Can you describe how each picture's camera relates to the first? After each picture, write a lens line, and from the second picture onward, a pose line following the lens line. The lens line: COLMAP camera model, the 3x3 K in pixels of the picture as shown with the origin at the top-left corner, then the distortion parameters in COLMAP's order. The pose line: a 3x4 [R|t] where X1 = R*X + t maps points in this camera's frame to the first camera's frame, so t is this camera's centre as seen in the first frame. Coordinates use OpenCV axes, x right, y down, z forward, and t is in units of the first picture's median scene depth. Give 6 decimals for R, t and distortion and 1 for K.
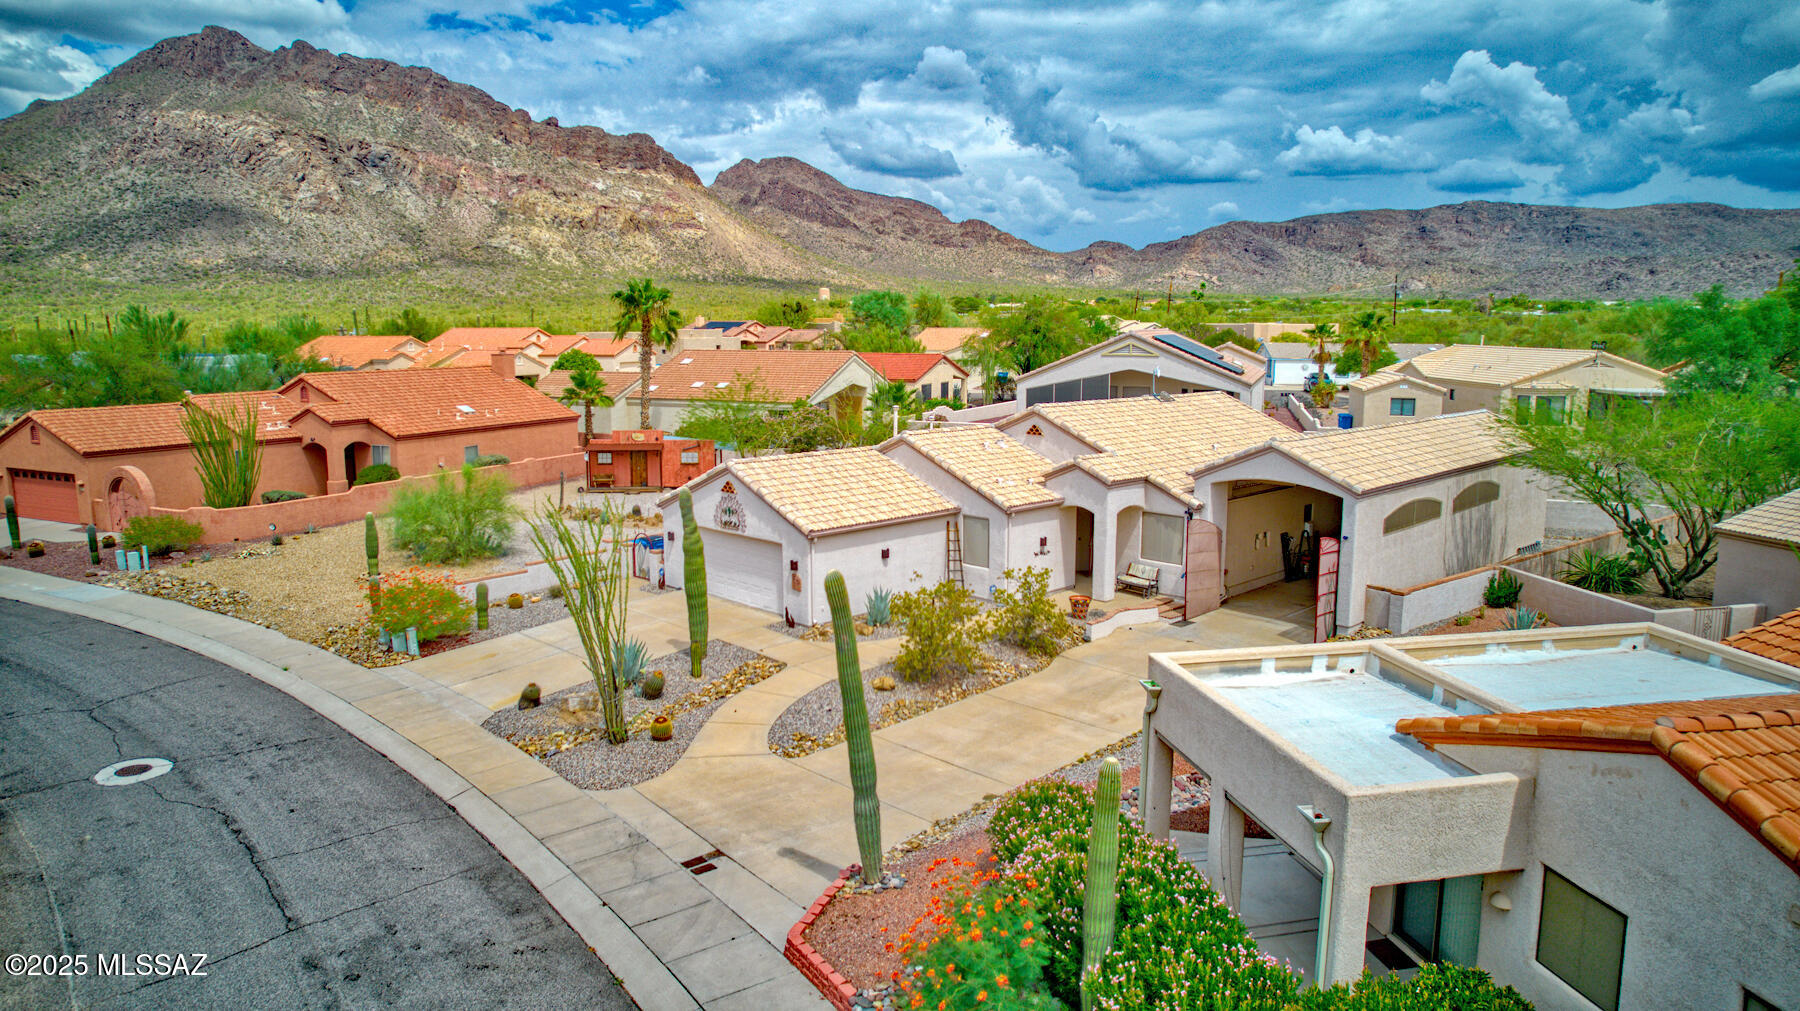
lens RADIAL K [[1131.6, 0, 893.2], [0, 1131.6, 502.8], [0, 0, 1]] dist [-0.065636, 0.057395]
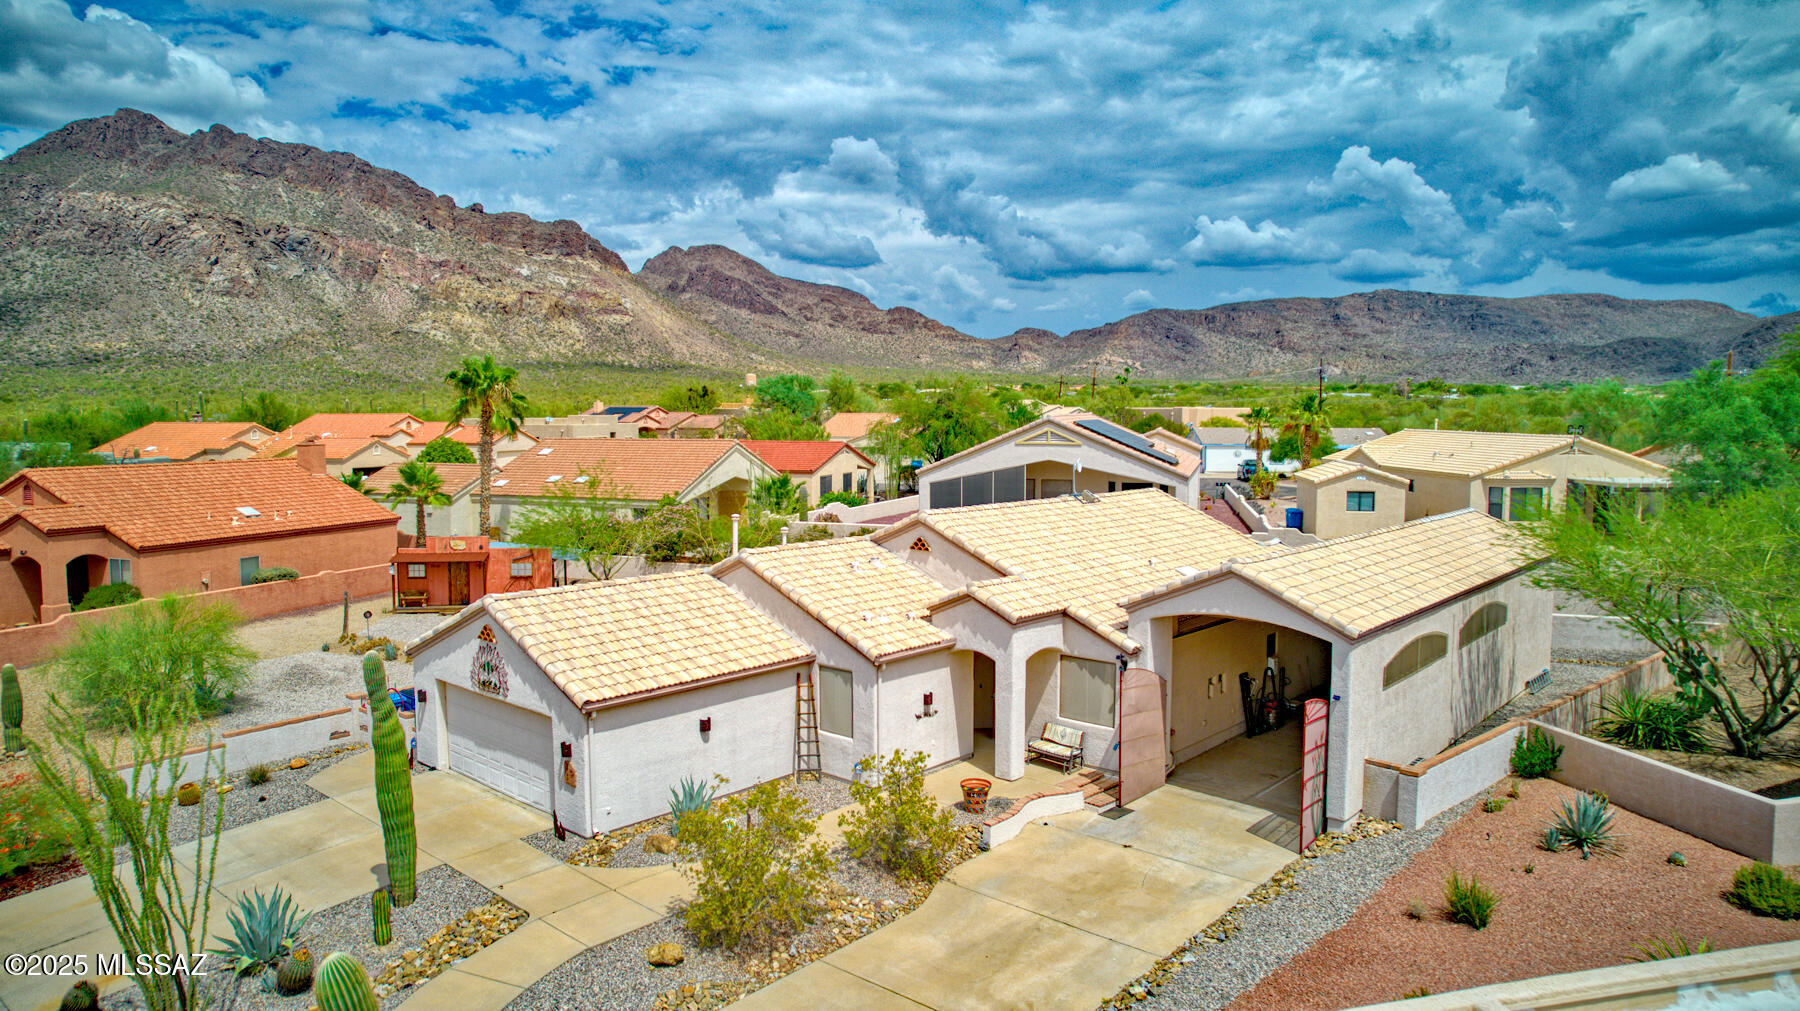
lens RADIAL K [[1131.6, 0, 893.2], [0, 1131.6, 502.8], [0, 0, 1]] dist [-0.065636, 0.057395]
pose [[0.998109, -0.006192, 0.061154, 0.028609], [0.010750, 0.997164, -0.074490, -0.016894], [-0.060519, 0.075006, 0.995345, 0.111406]]
